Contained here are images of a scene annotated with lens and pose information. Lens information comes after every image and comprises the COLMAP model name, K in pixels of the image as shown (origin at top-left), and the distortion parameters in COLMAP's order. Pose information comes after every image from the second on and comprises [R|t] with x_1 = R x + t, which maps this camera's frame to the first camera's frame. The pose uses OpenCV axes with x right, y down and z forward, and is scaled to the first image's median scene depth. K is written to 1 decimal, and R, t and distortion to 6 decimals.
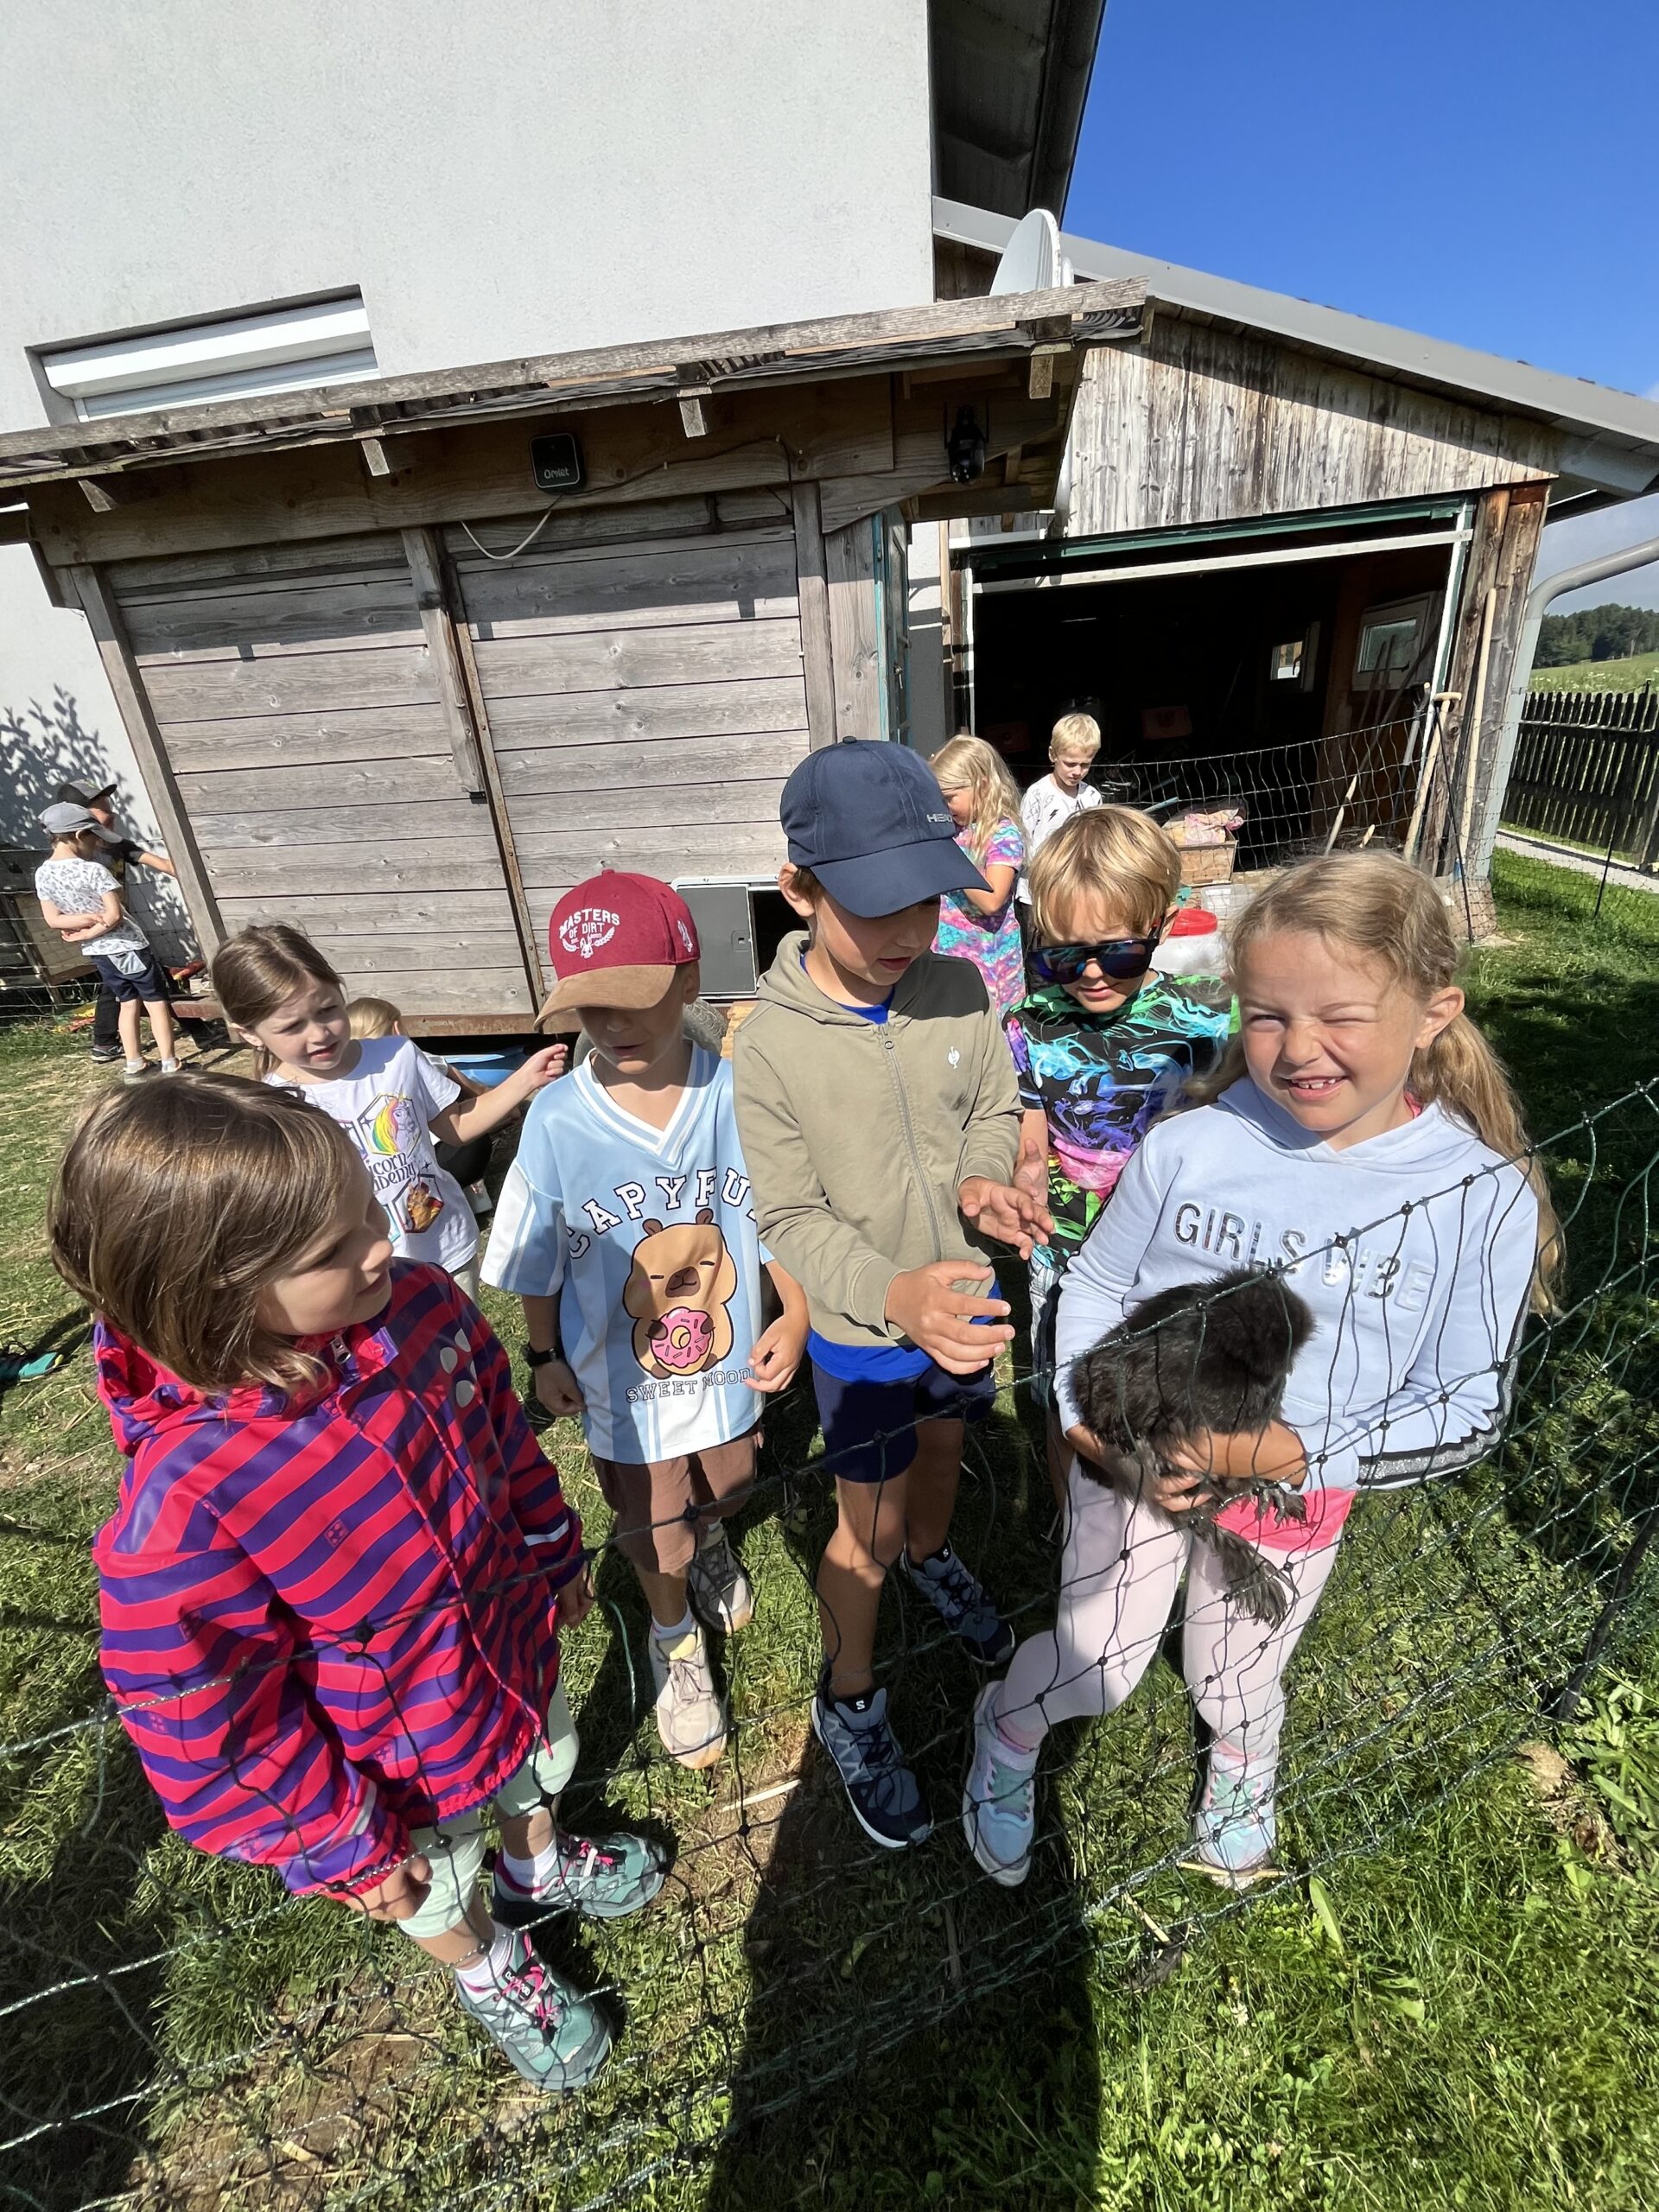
lens RADIAL K [[884.6, 0, 835.8], [0, 884.6, 1115.0], [0, 0, 1]] dist [0.000563, -0.001149]
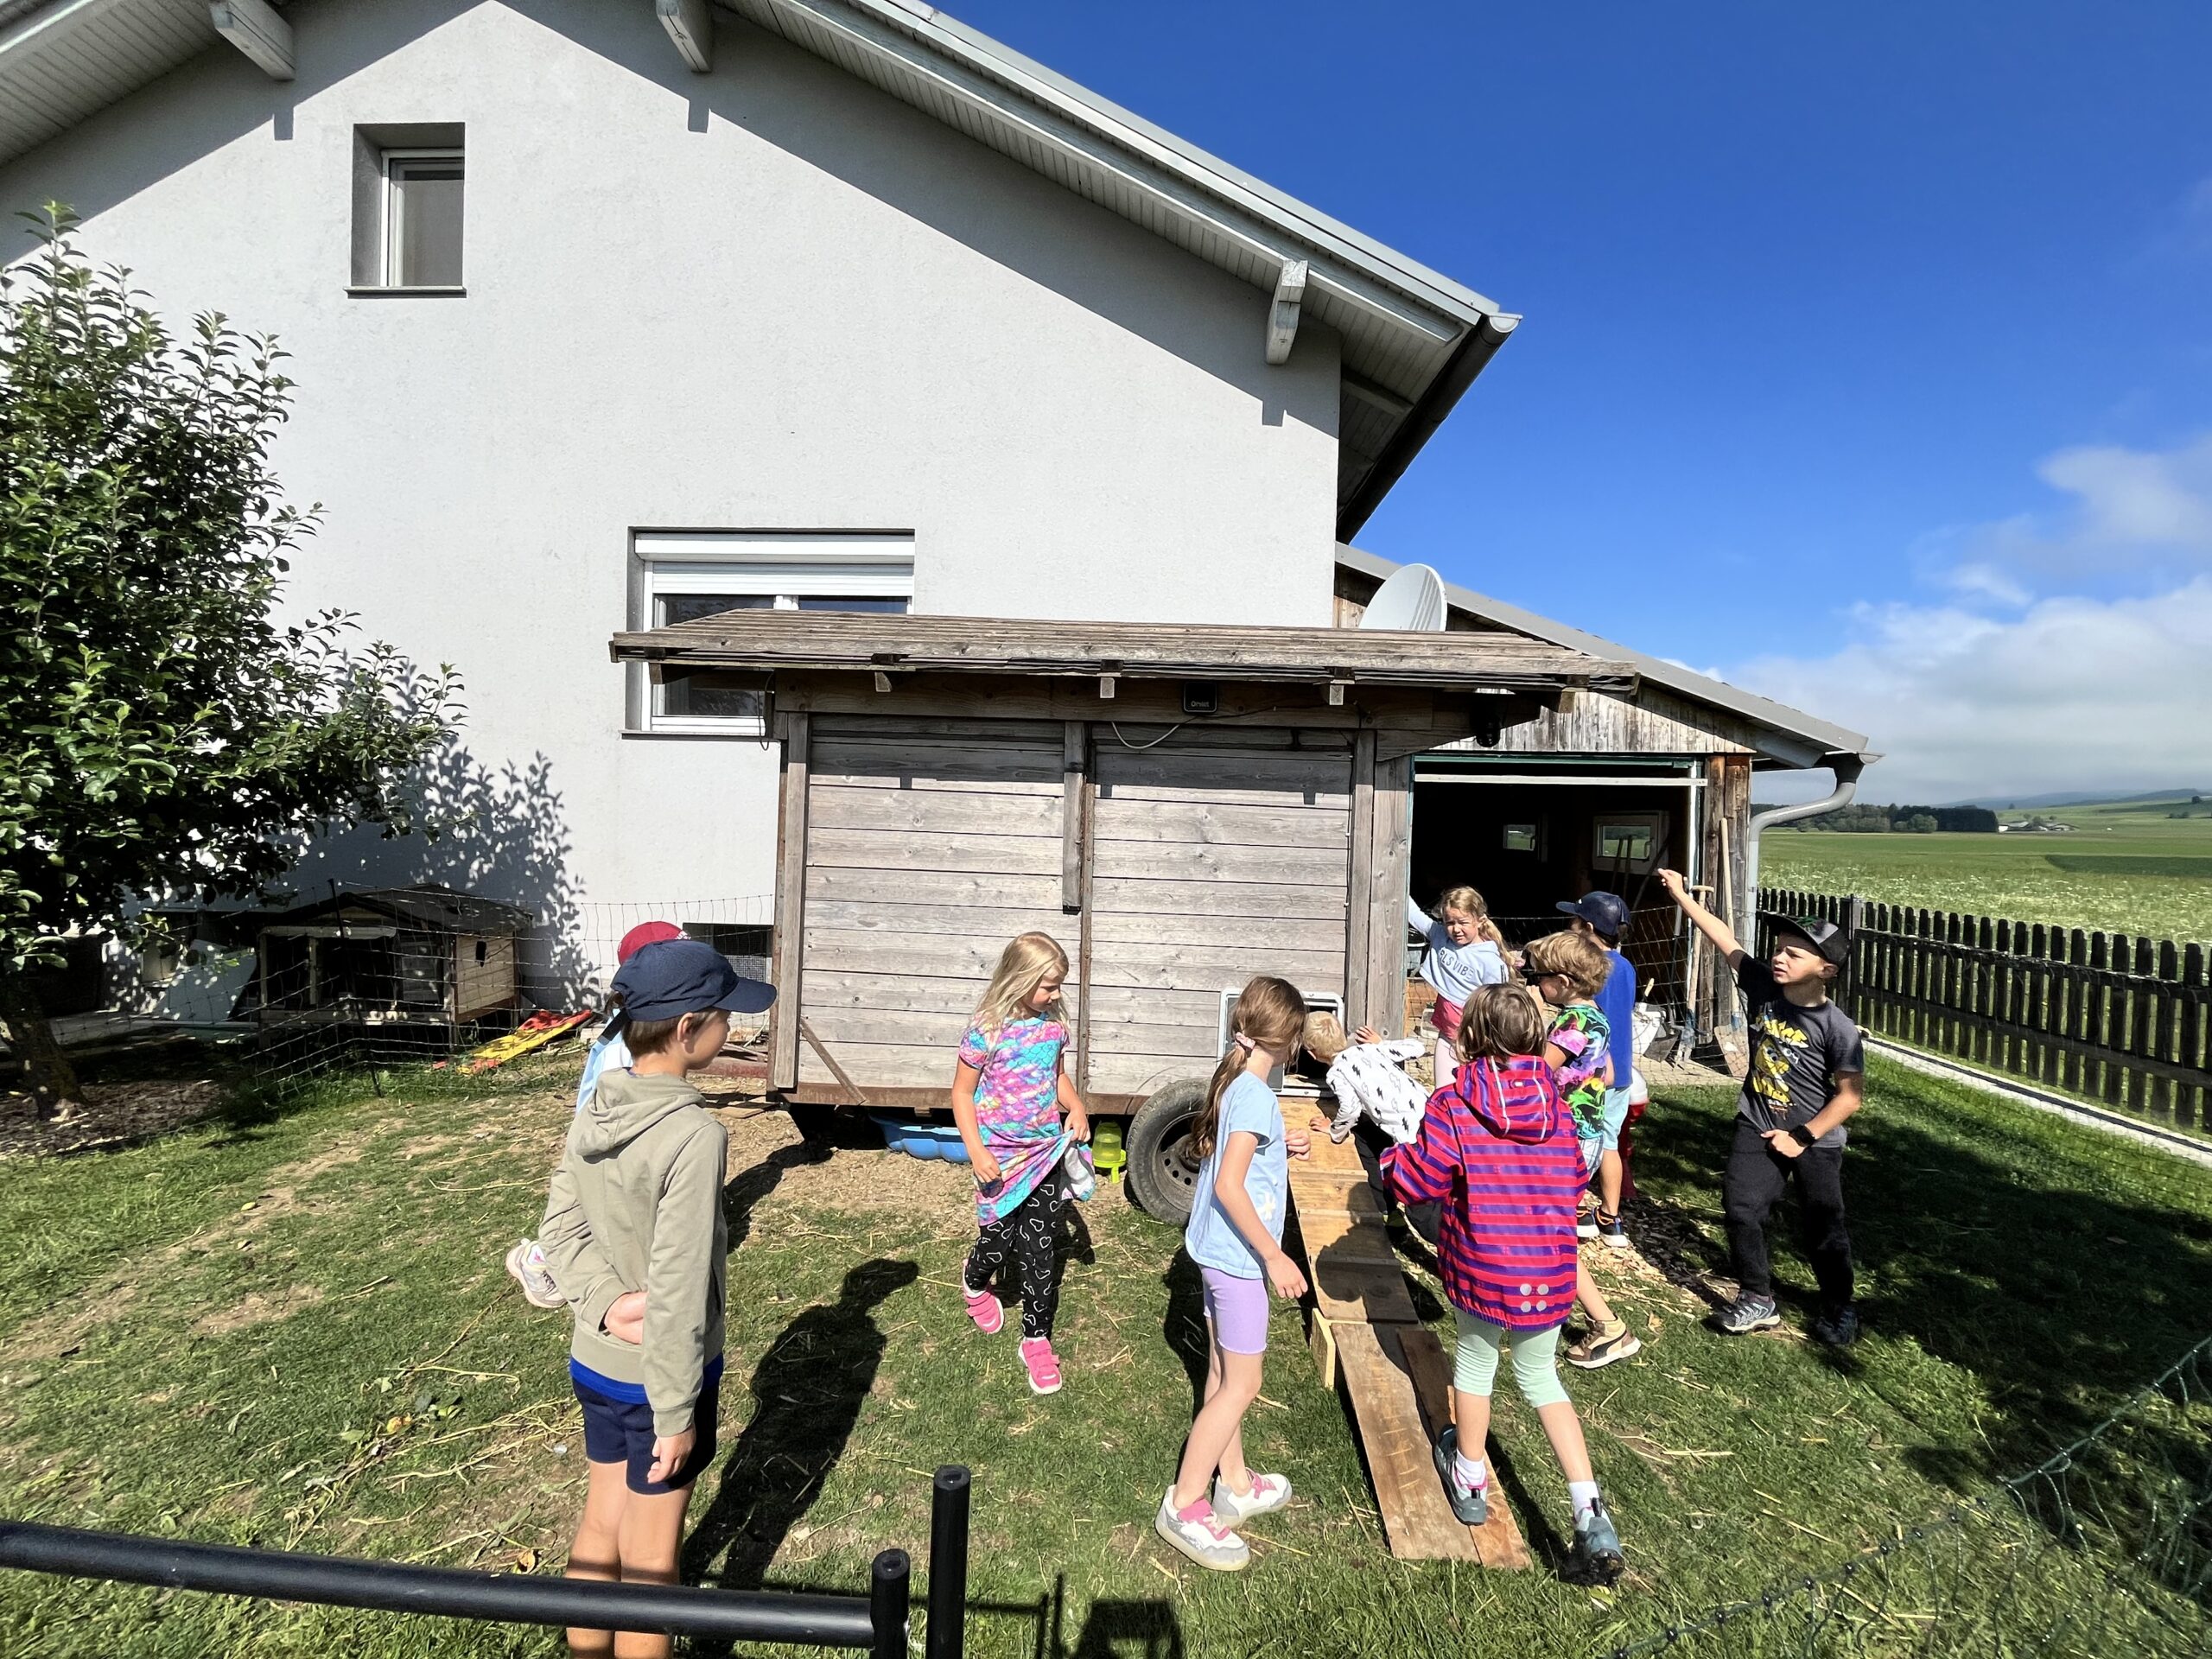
lens RADIAL K [[884.6, 0, 1110.4], [0, 884.6, 831.8], [0, 0, 1]] dist [0.000563, -0.001149]
pose [[0.989529, 0.105605, 0.098389, -0.328721], [-0.058376, 0.916247, -0.396337, 0.012864], [-0.132004, 0.386444, 0.912818, -0.103925]]
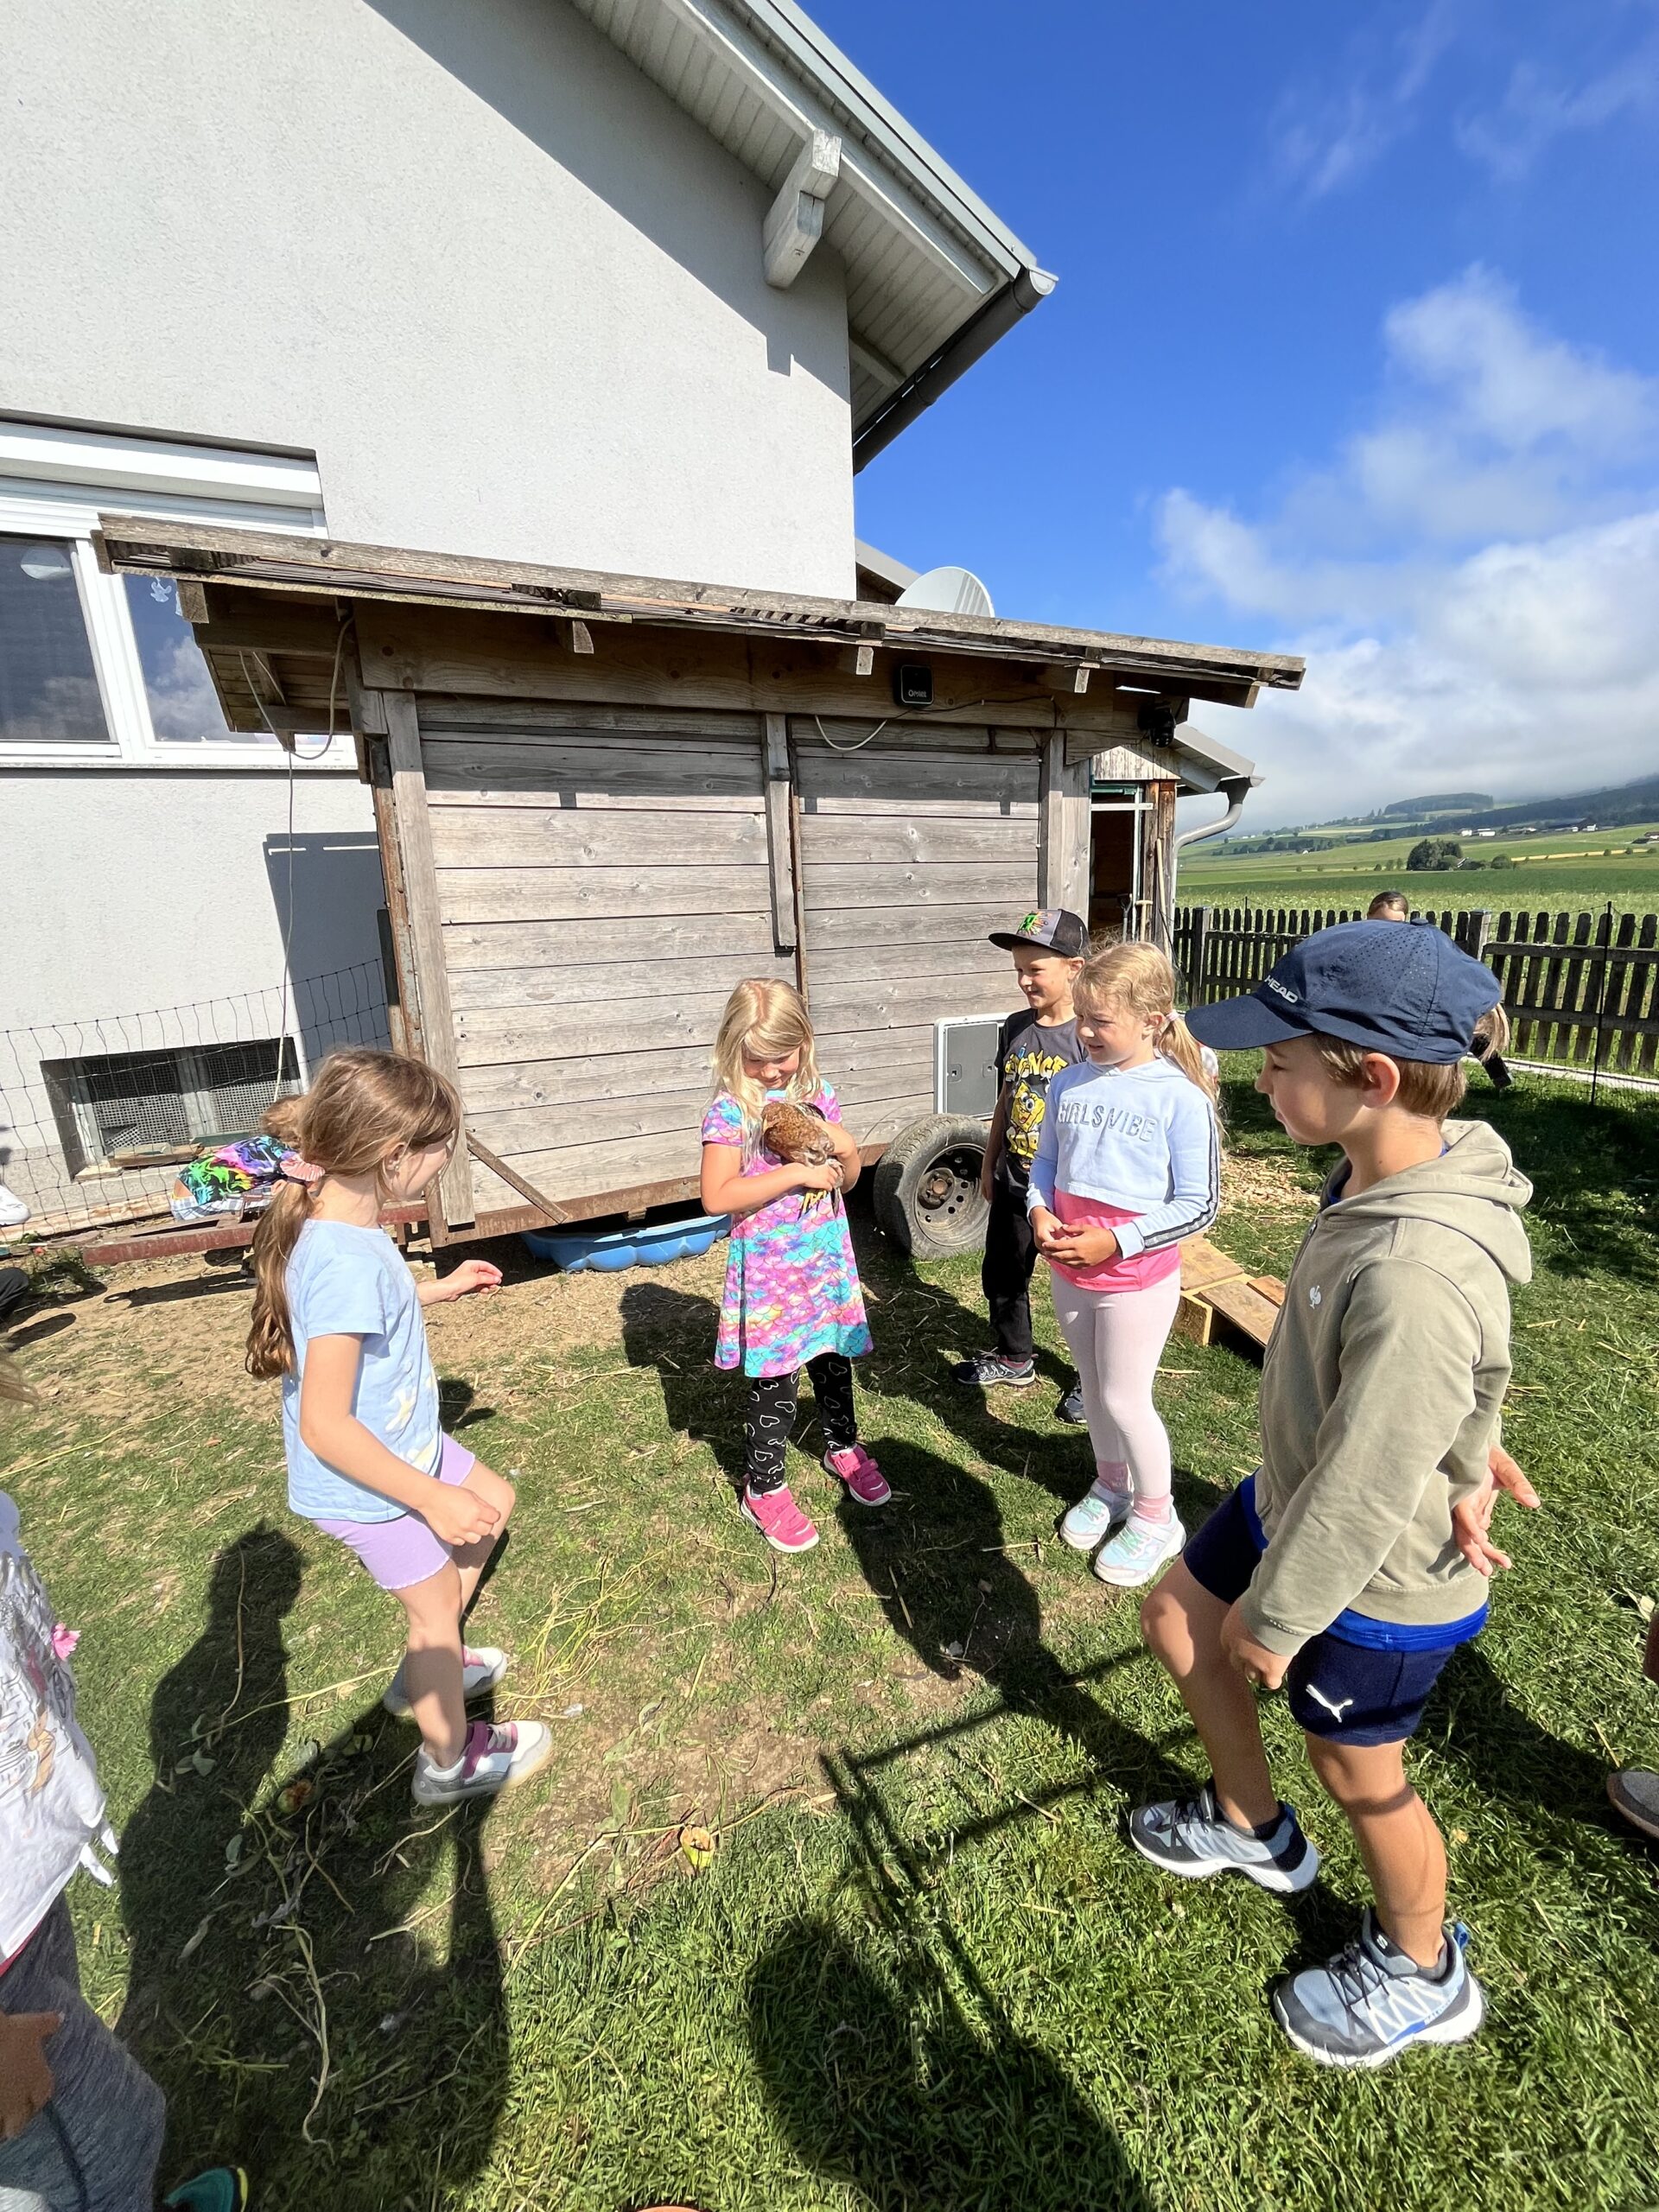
lens RADIAL K [[884.6, 0, 839.4], [0, 884.6, 1096.4], [0, 0, 1]] dist [0.000563, -0.001149]
pose [[0.842250, -0.078450, 0.533348, -0.627040], [0.195805, 0.966305, -0.167077, -0.008061], [-0.502270, 0.245152, 0.829232, 0.107630]]
